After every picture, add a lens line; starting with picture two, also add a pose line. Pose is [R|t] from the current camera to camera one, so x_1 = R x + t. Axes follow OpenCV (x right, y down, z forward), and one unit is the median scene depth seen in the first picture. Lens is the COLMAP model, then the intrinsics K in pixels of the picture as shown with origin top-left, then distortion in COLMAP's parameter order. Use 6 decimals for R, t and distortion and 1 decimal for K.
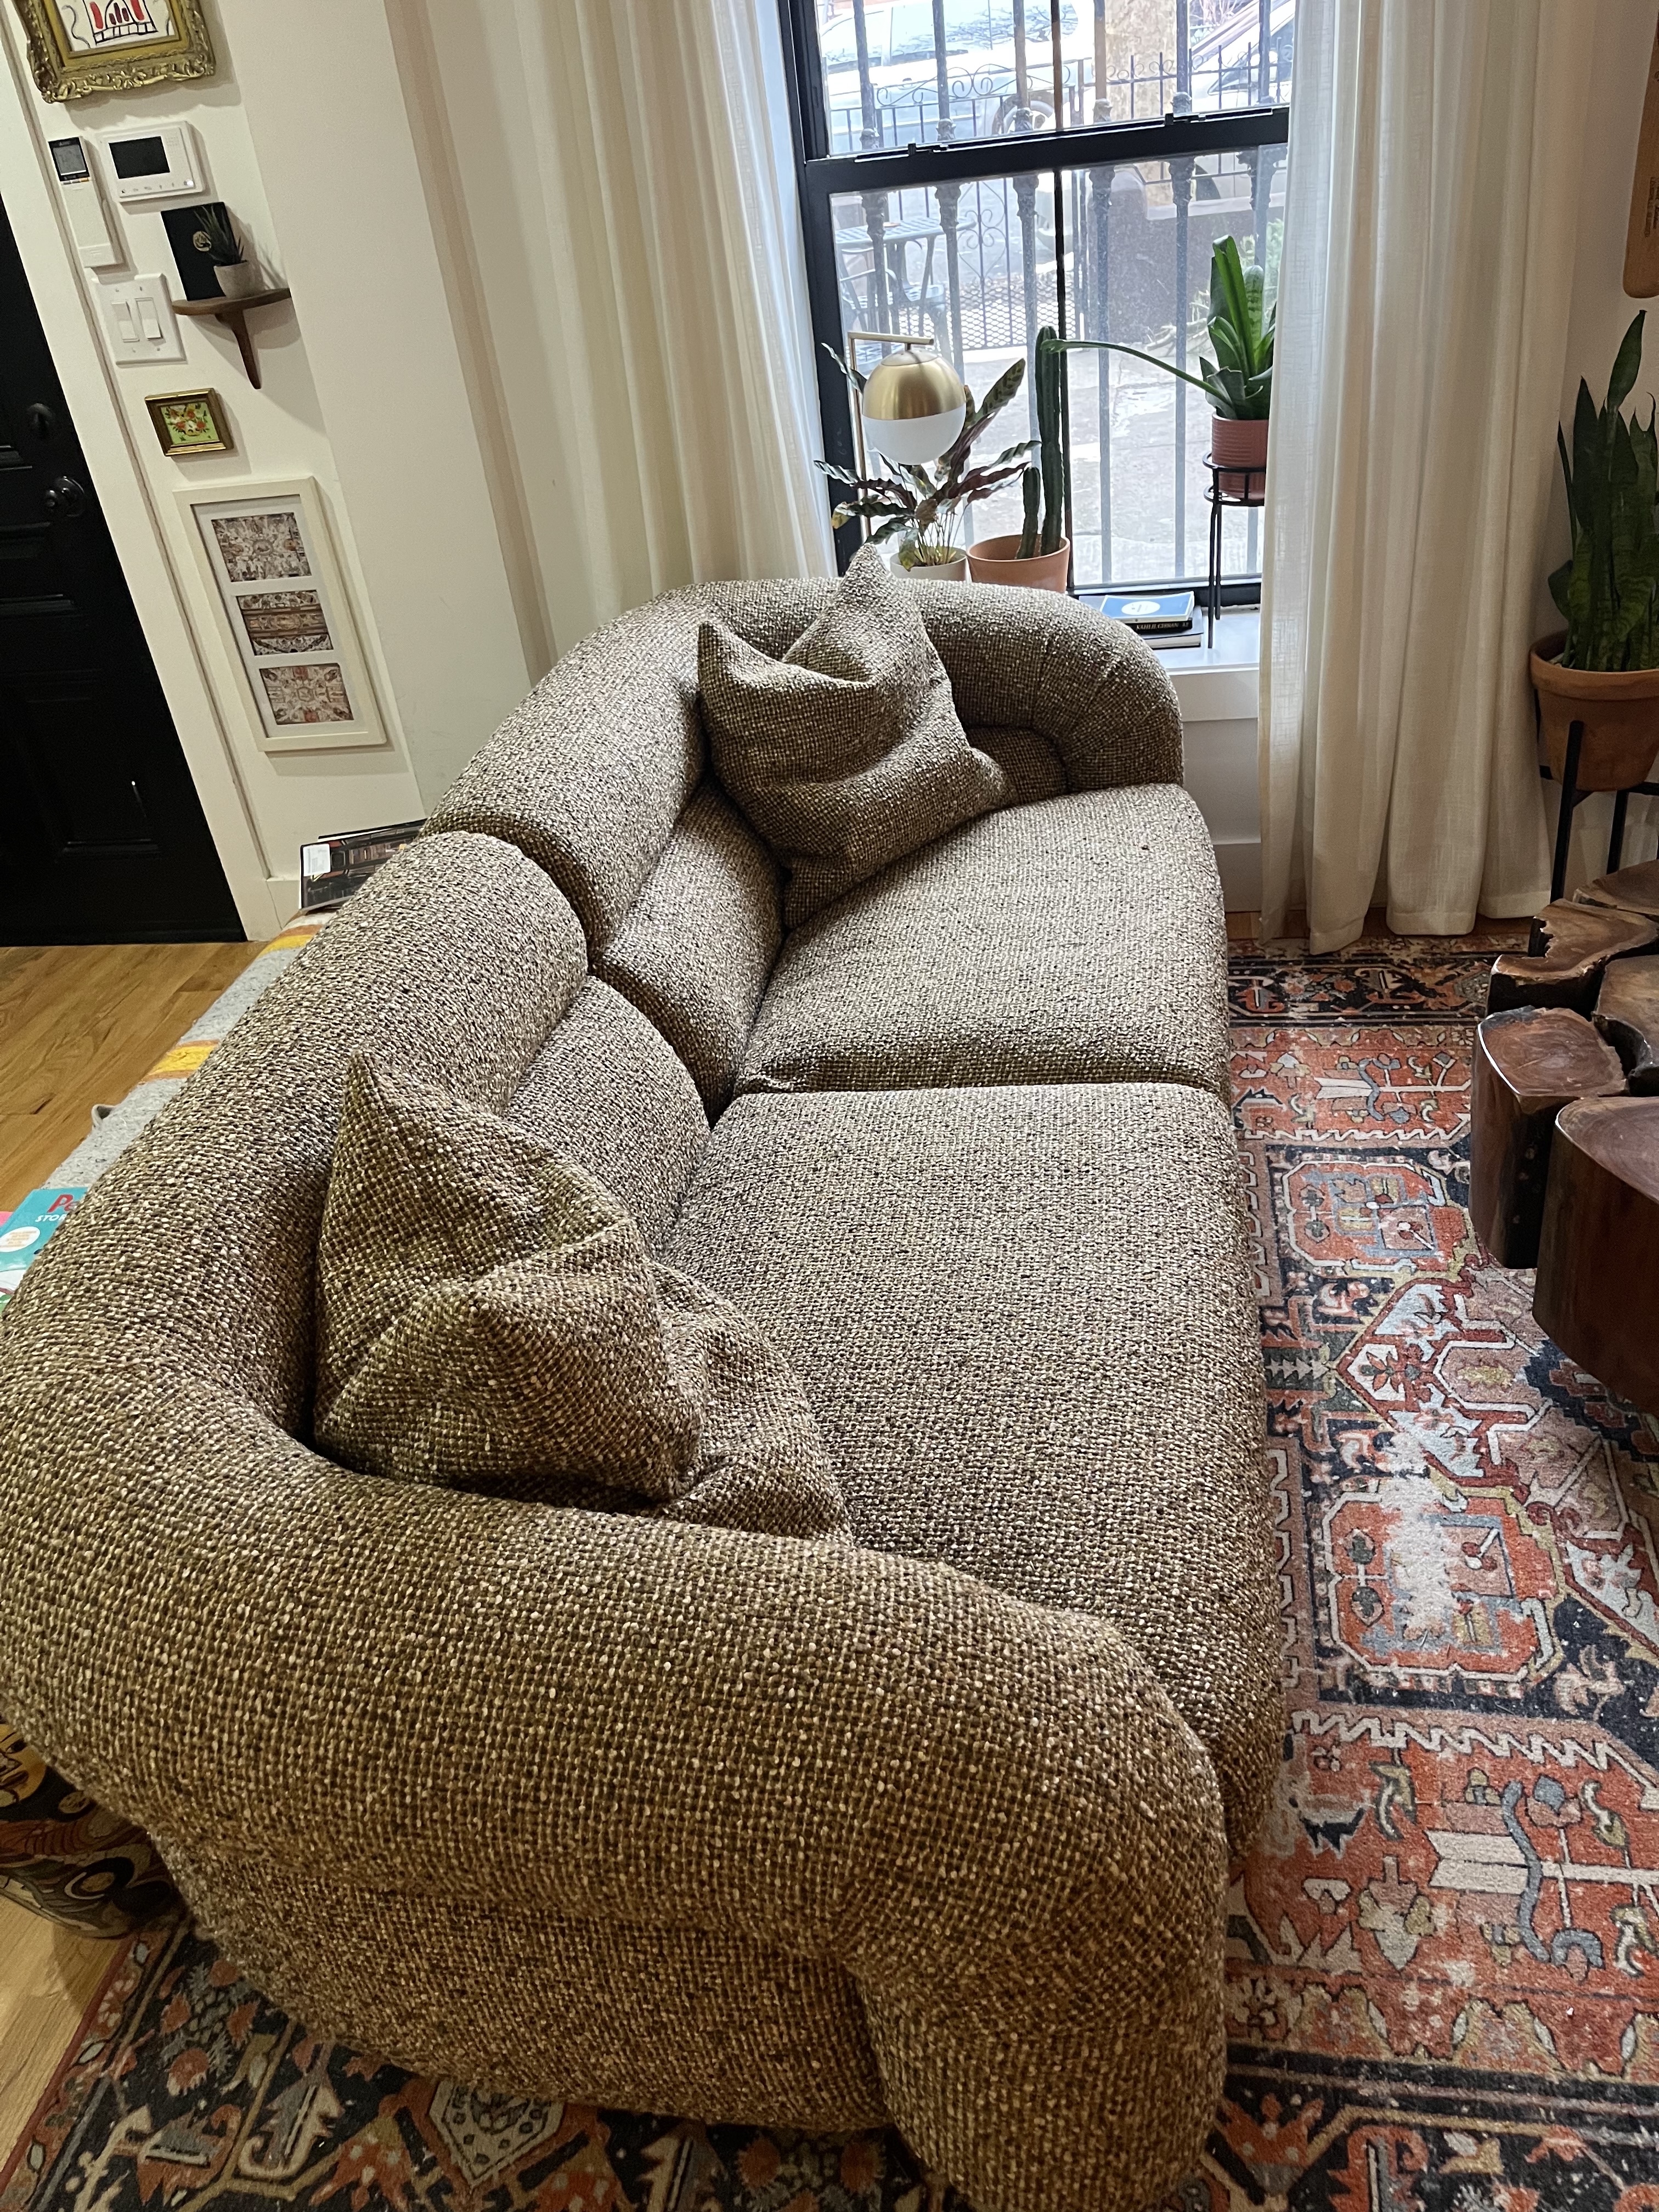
lens RADIAL K [[1690.2, 0, 829.5], [0, 1690.2, 1106.0], [0, 0, 1]] dist [0.015457, -0.003600]
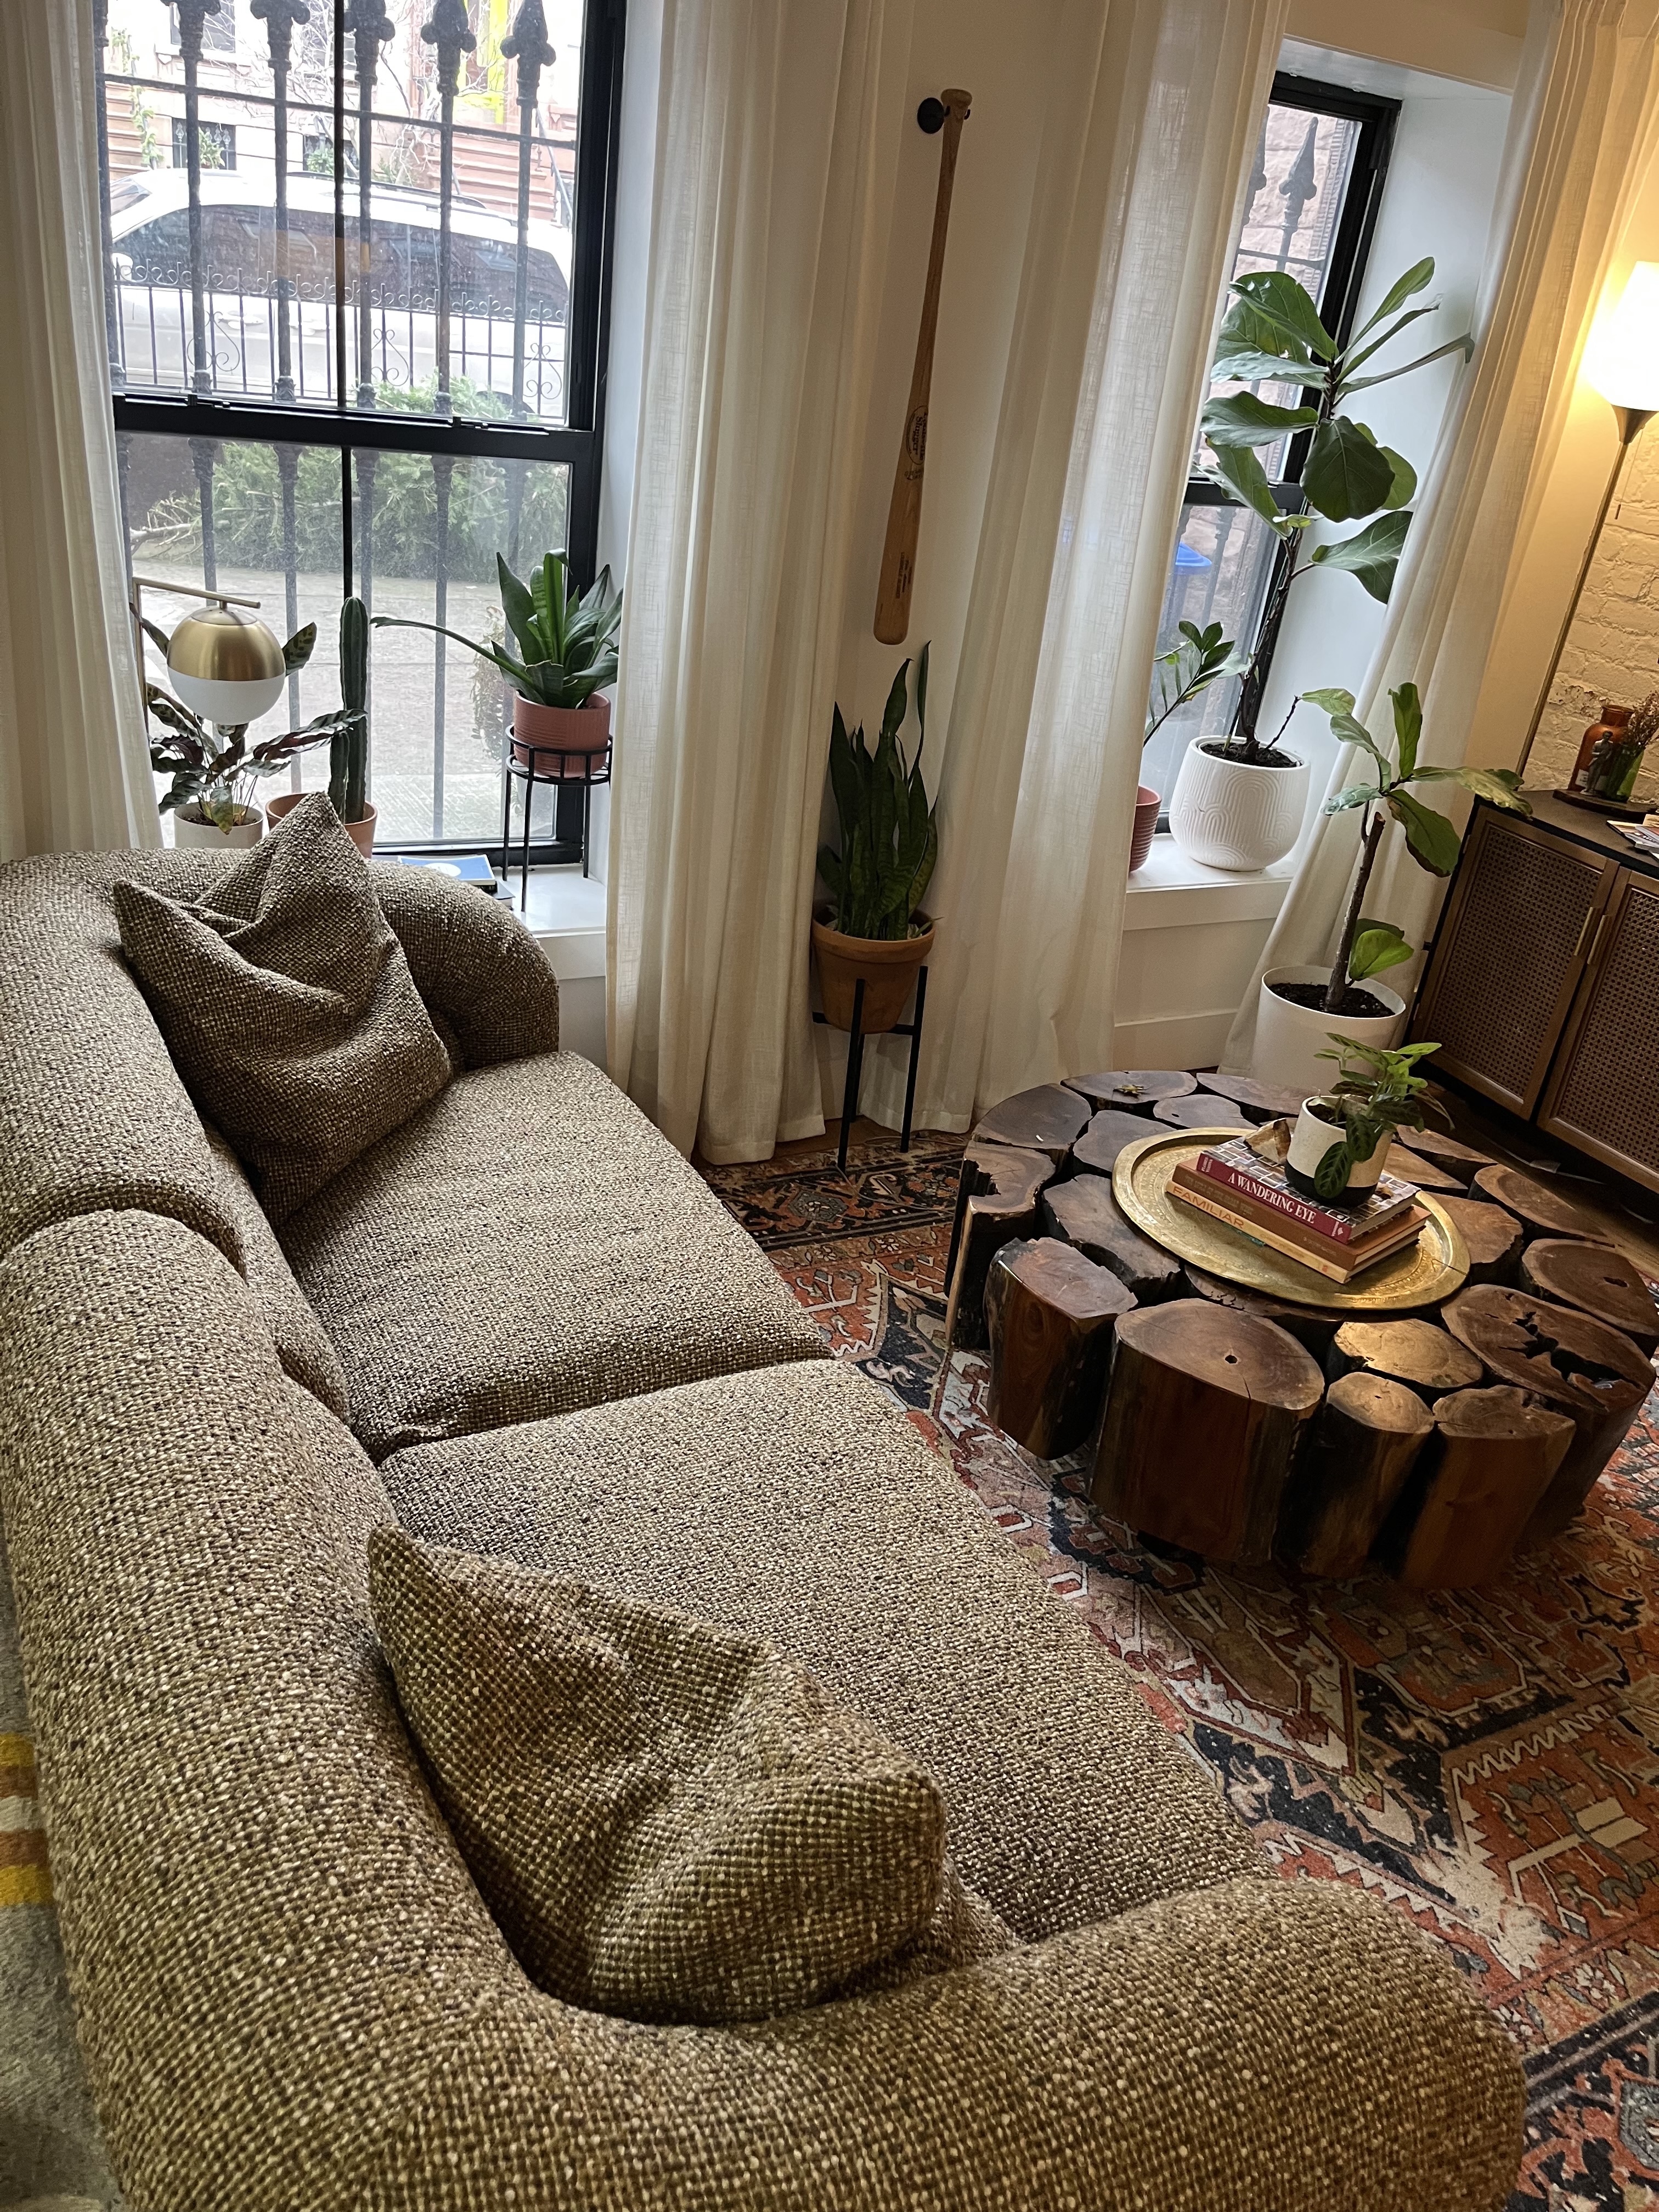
lens RADIAL K [[1690.2, 0, 829.5], [0, 1690.2, 1106.0], [0, 0, 1]] dist [0.015457, -0.003600]
pose [[0.776920, -0.086322, 0.623654, -0.363621], [0.142461, 0.988968, -0.040585, -0.103376], [-0.613271, 0.120377, 0.780646, 0.107757]]
